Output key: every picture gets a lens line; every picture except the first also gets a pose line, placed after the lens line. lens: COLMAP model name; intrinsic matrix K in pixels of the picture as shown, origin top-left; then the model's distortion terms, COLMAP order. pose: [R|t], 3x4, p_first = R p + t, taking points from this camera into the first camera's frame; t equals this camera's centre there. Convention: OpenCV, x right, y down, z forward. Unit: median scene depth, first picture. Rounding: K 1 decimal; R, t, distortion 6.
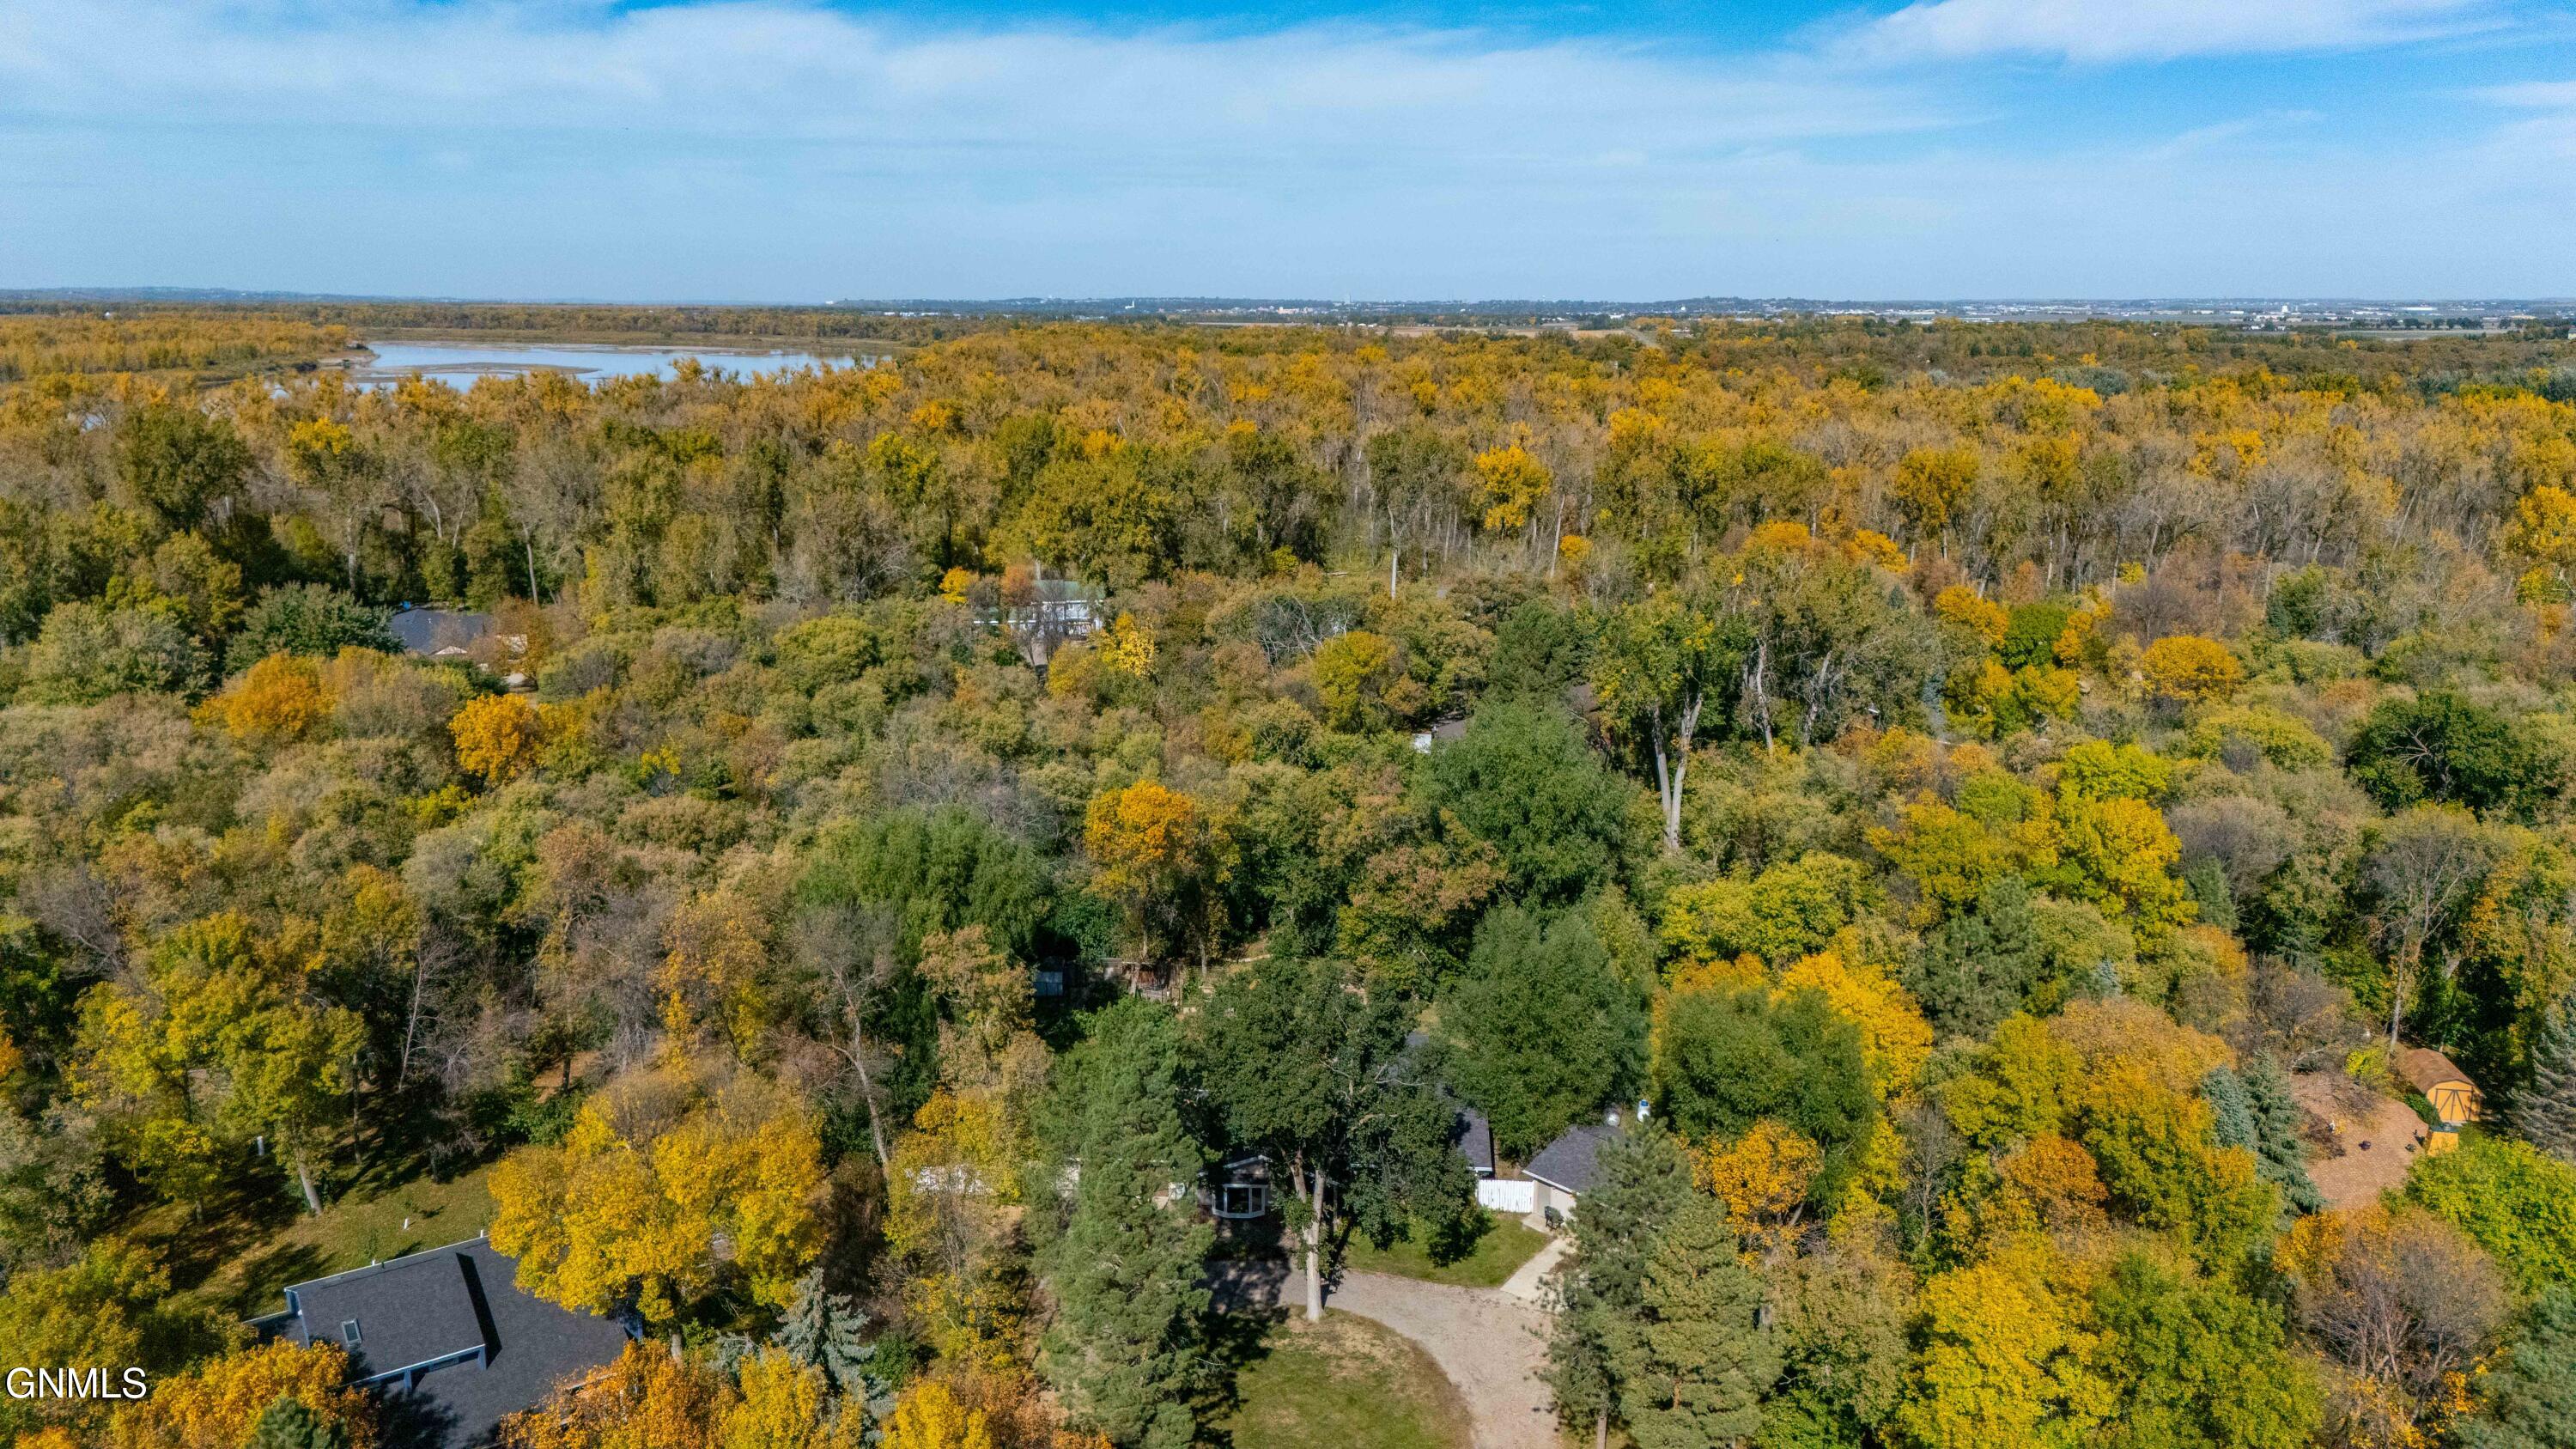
lens RADIAL K [[1863.8, 0, 1302.6], [0, 1863.8, 730.9], [0, 0, 1]] dist [0.100069, -0.105947]
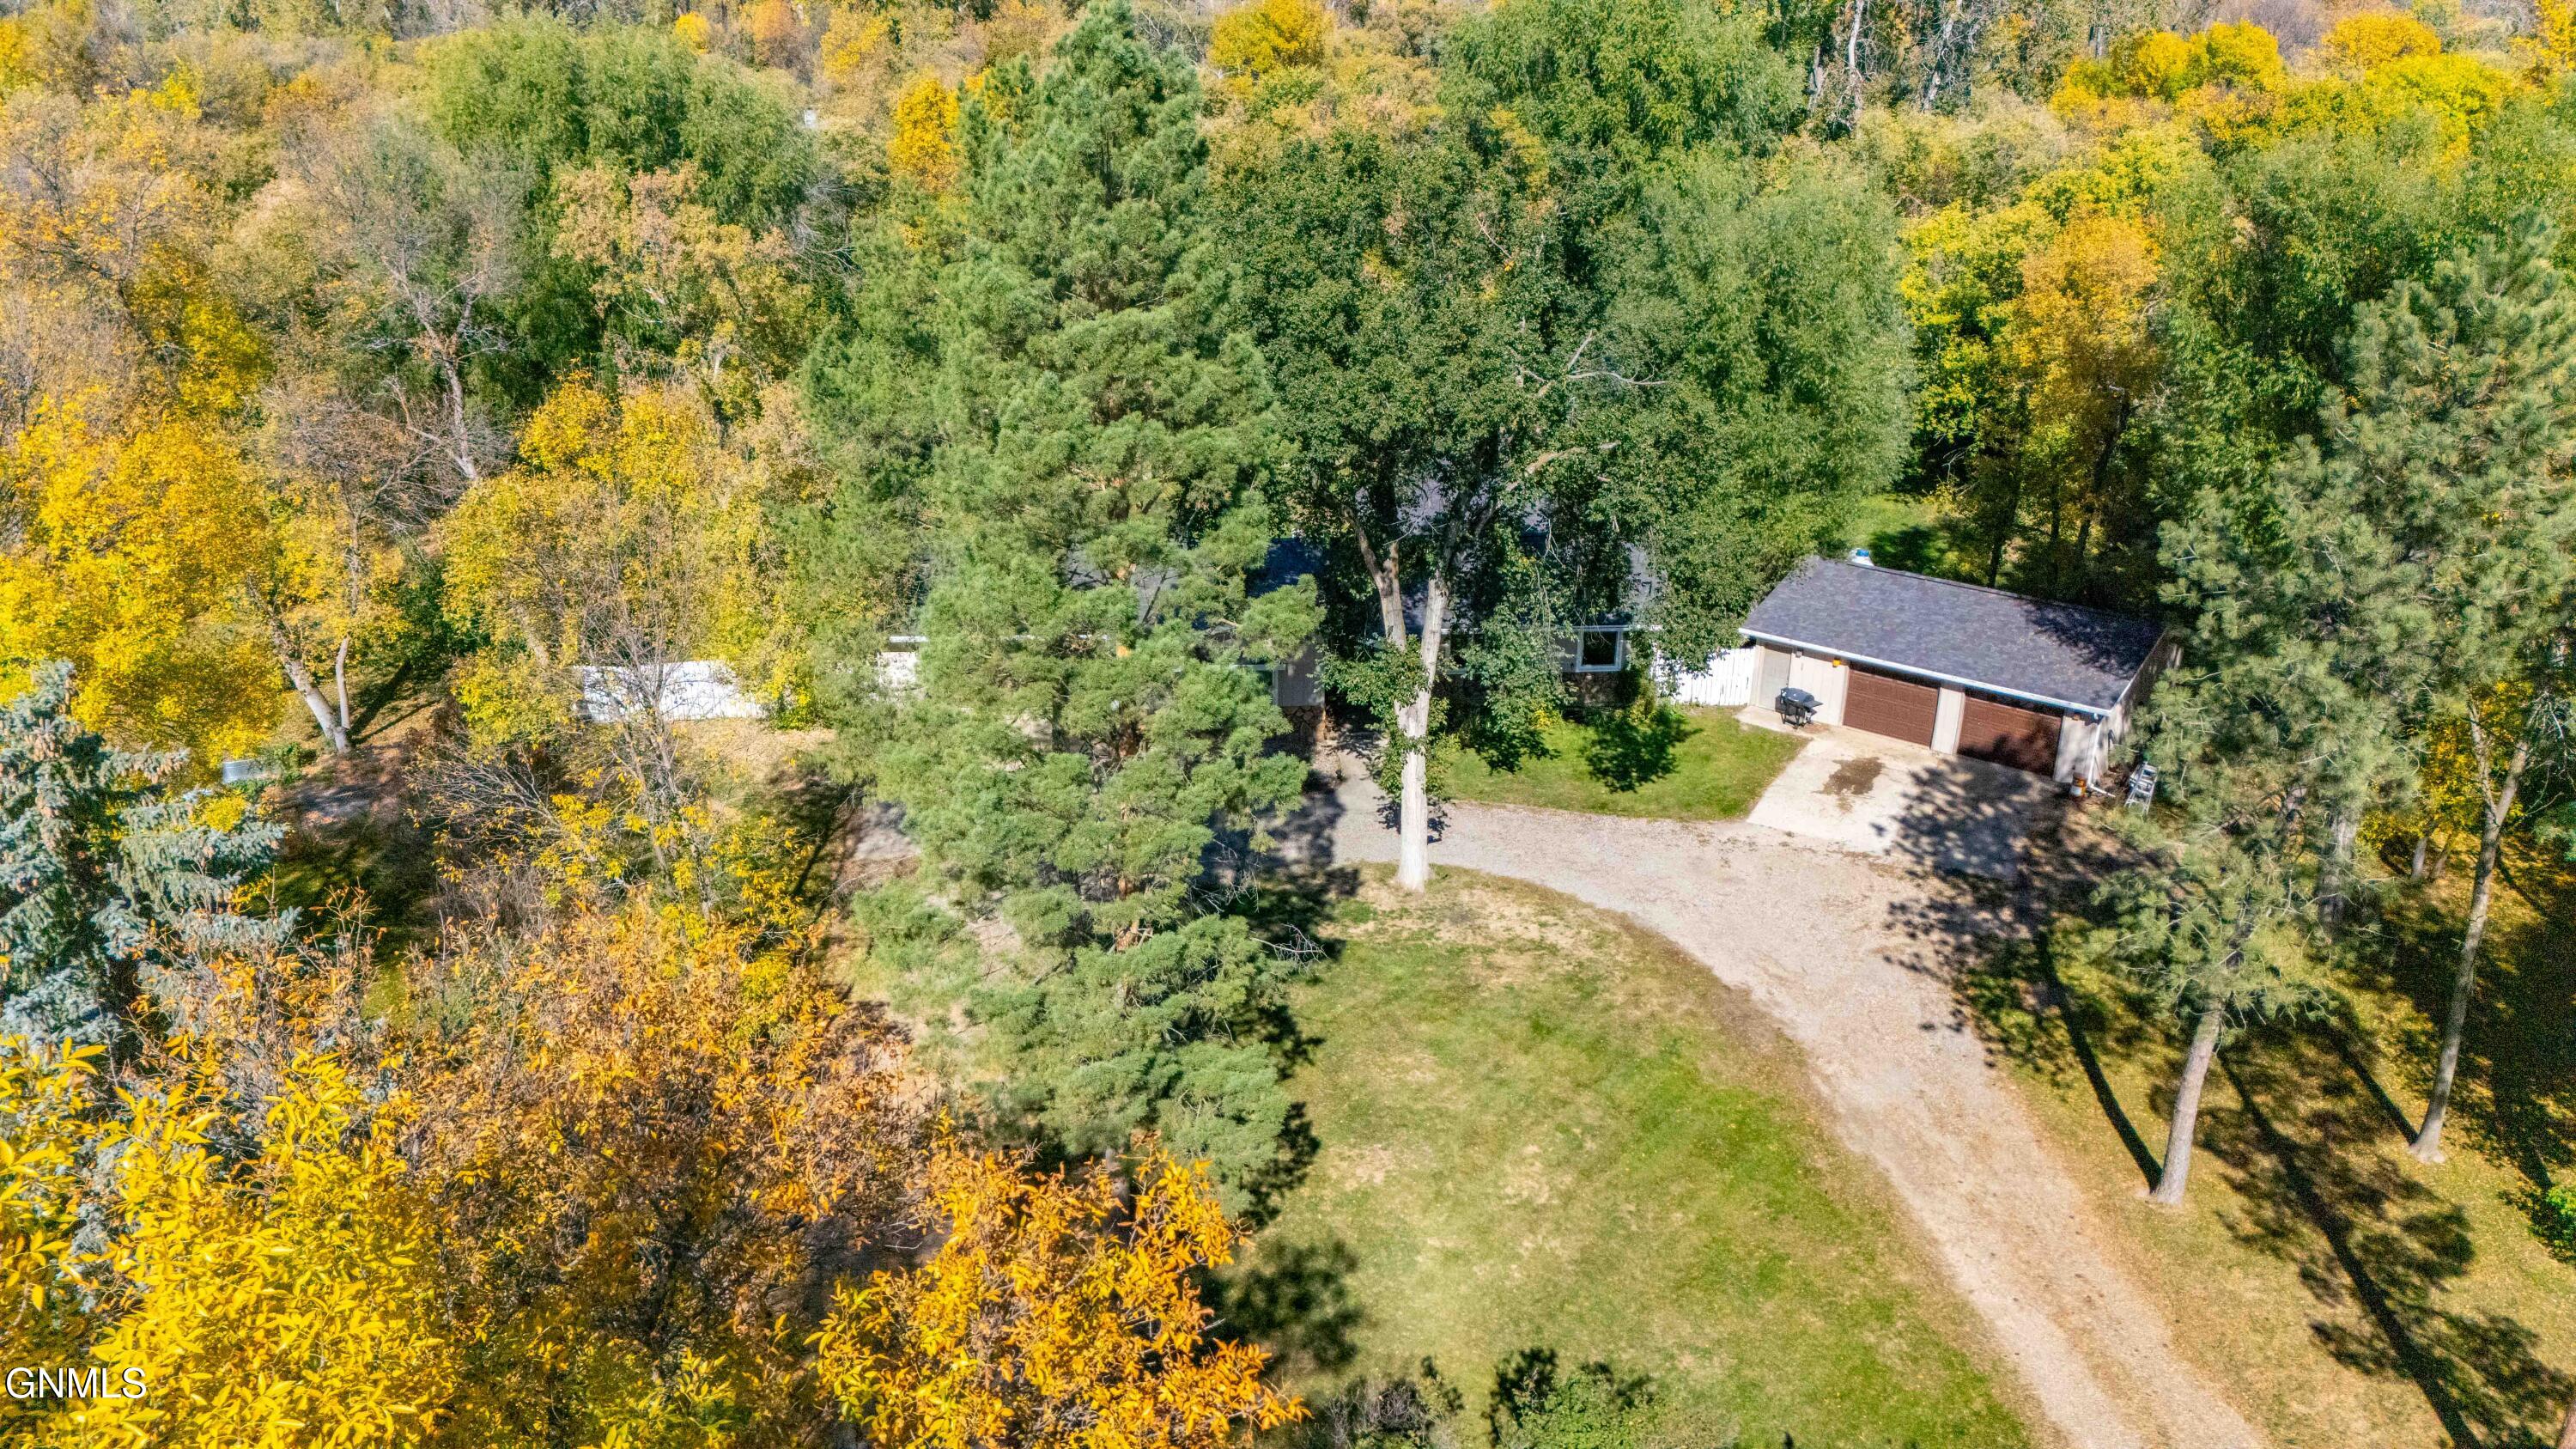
lens RADIAL K [[1863.8, 0, 1302.6], [0, 1863.8, 730.9], [0, 0, 1]] dist [0.100069, -0.105947]
pose [[0.994843, -0.037399, 0.094276, -0.048370], [0.021265, 0.985785, 0.166662, 0.130461], [-0.099169, -0.163798, 0.981497, 0.359670]]
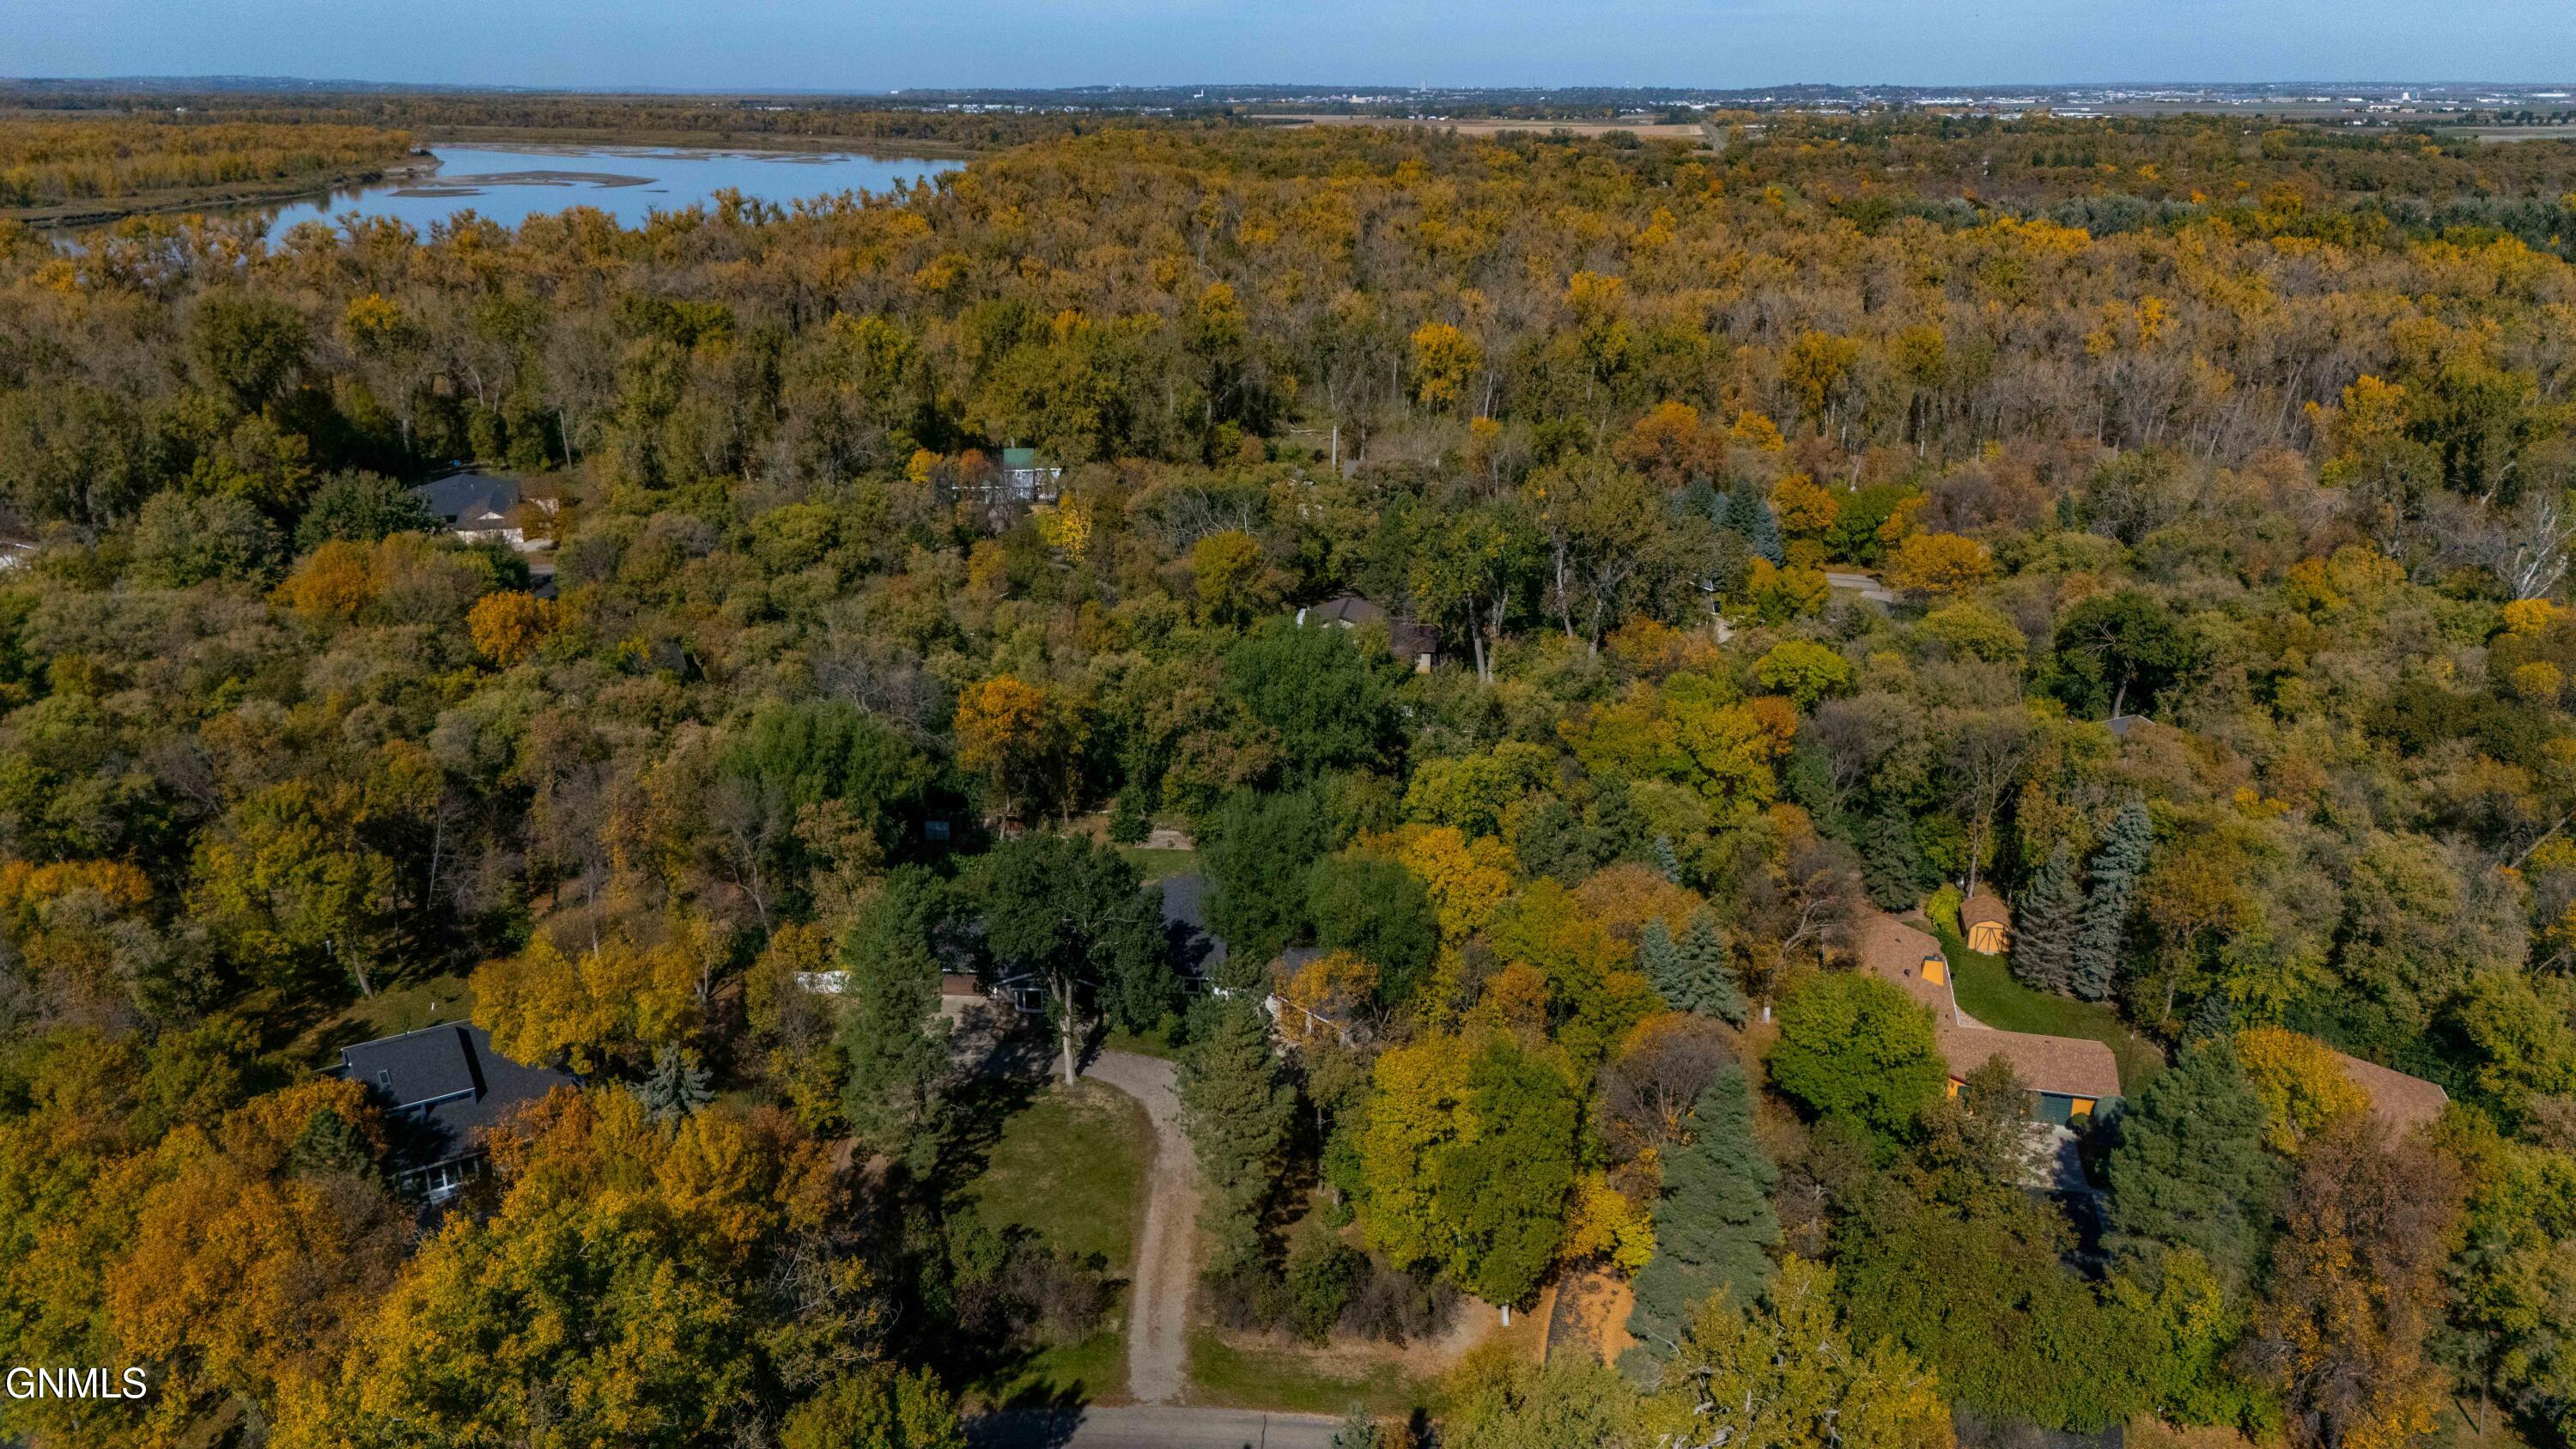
lens RADIAL K [[1863.8, 0, 1302.6], [0, 1863.8, 730.9], [0, 0, 1]] dist [0.100069, -0.105947]
pose [[0.999238, 0.010632, -0.037545, 0.159471], [-0.006666, 0.994532, 0.104224, -0.066550], [0.038448, -0.103894, 0.993845, -0.246736]]
